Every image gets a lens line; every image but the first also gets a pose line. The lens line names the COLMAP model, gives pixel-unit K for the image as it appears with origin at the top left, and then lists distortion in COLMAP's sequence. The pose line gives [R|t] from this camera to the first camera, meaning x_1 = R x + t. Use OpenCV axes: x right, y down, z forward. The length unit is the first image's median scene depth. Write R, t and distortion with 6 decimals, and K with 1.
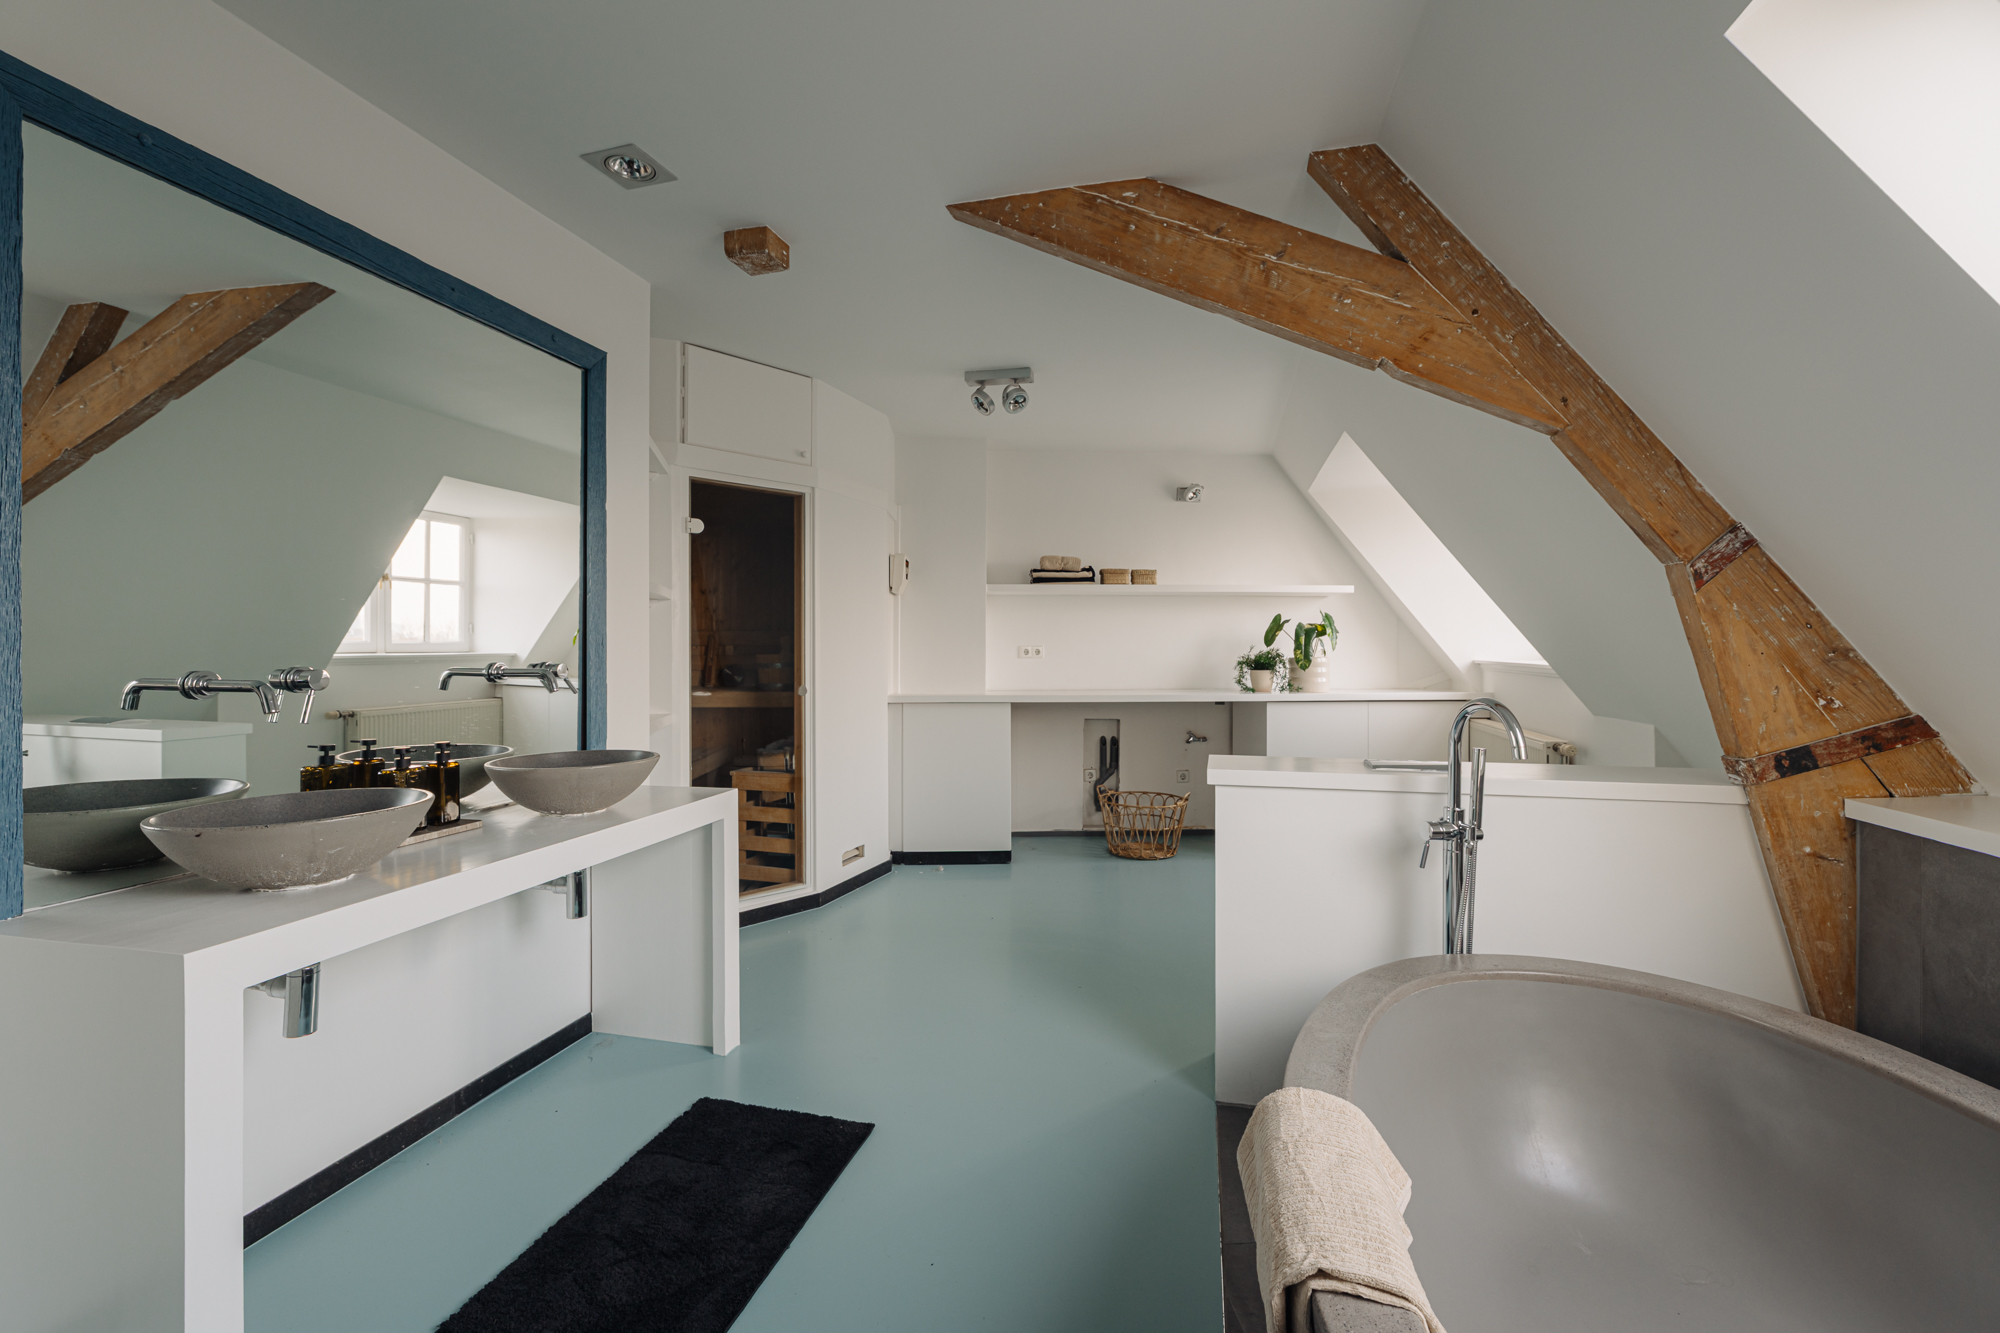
lens RADIAL K [[868.2, 0, 998.1], [0, 868.2, 653.0], [0, 0, 1]] dist [-0.002676, 0.000198]
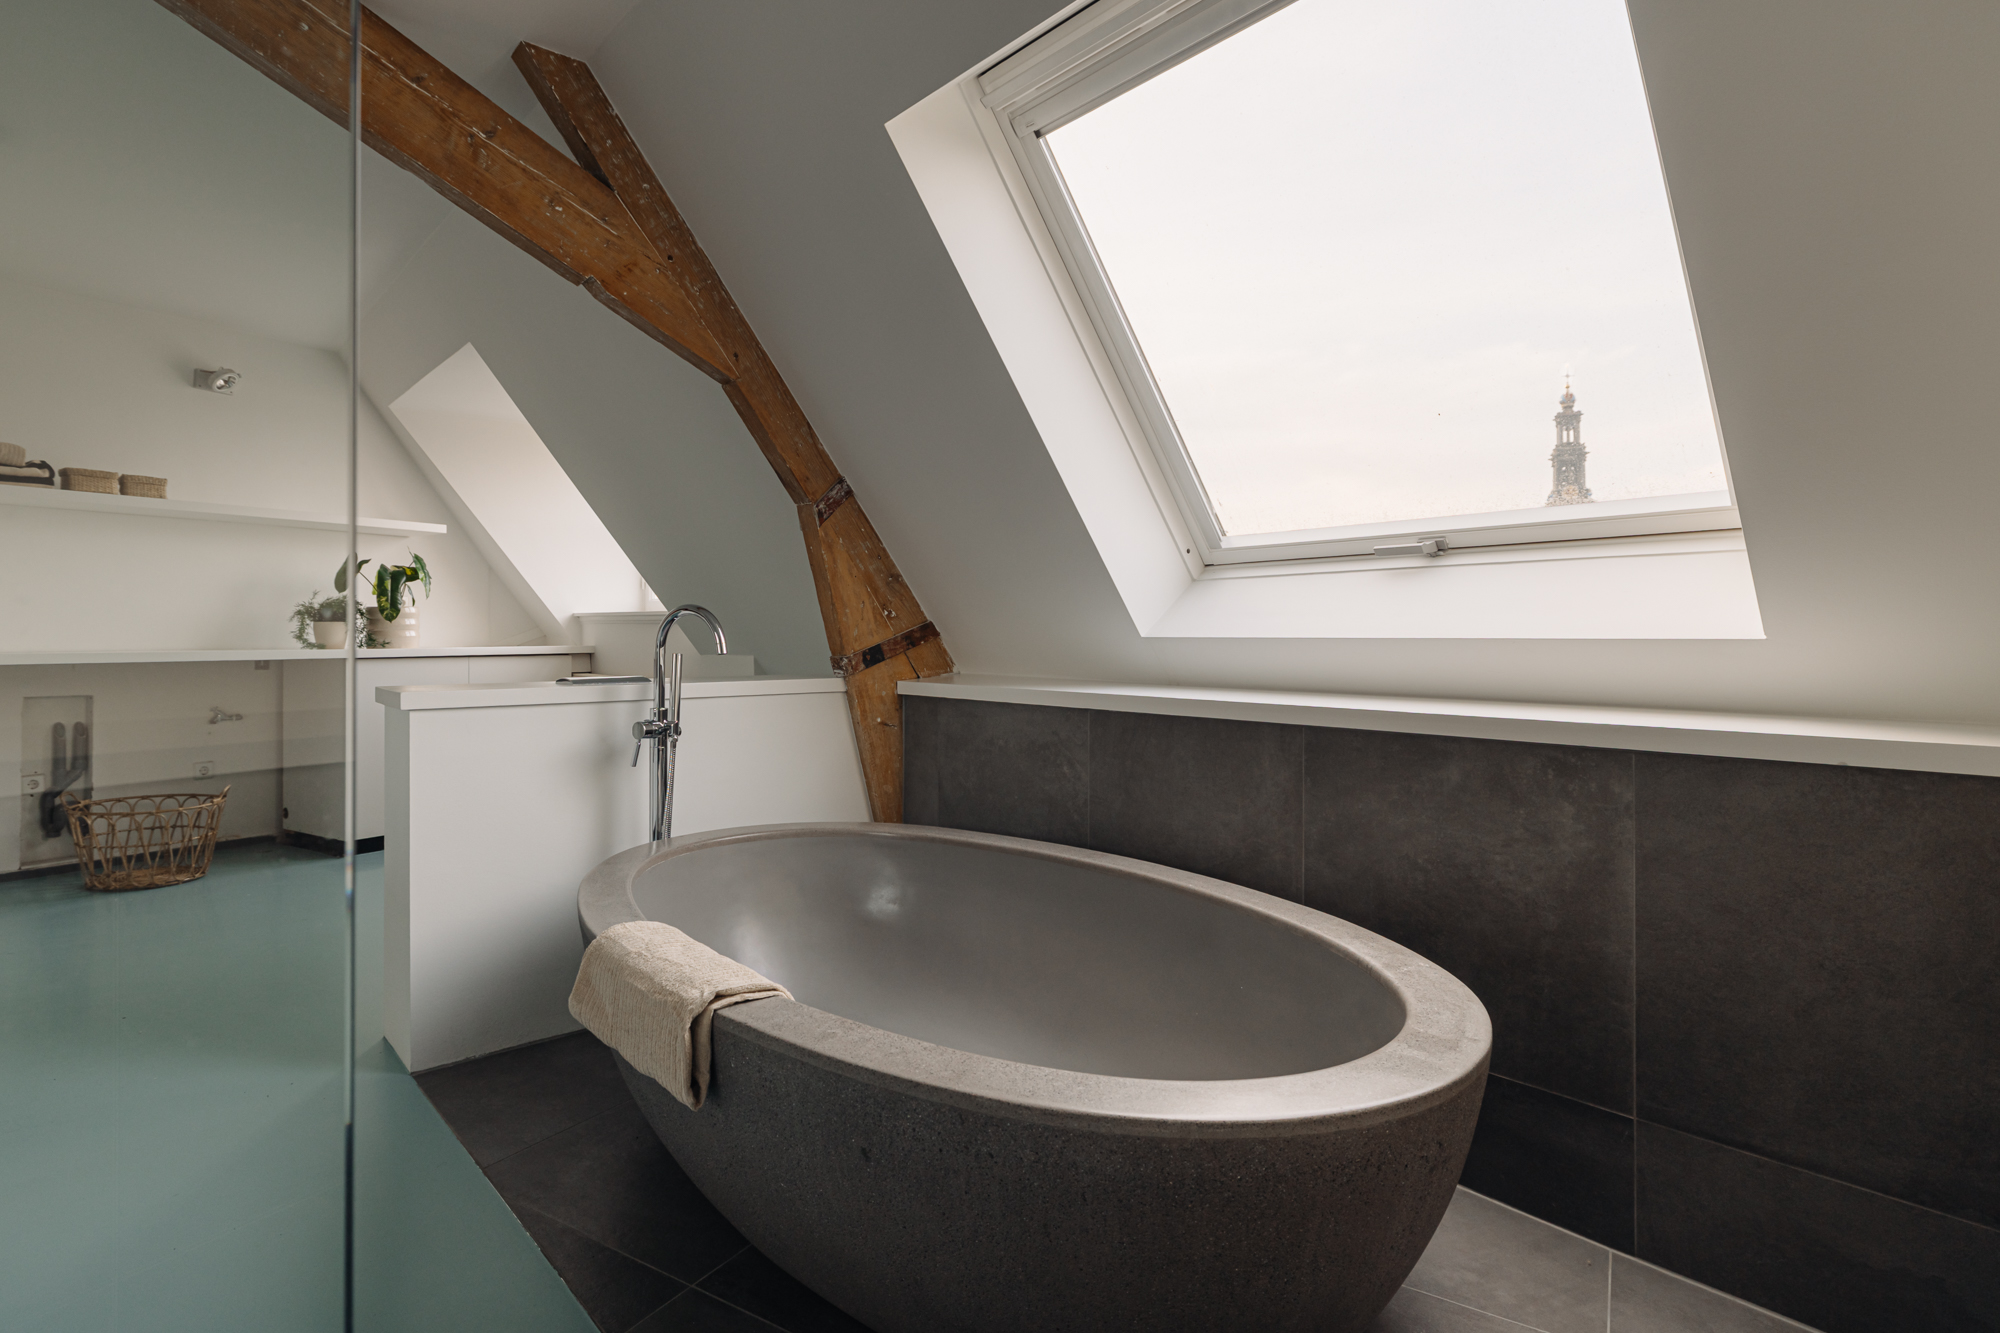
lens RADIAL K [[1038.3, 0, 993.9], [0, 1038.3, 655.9], [0, 0, 1]] dist [-0.001967, 0.000750]
pose [[0.572027, -0.017583, 0.820046, -0.291905], [0.006979, 0.999838, 0.016570, 0.089776], [-0.820205, -0.003755, 0.572057, -0.091273]]
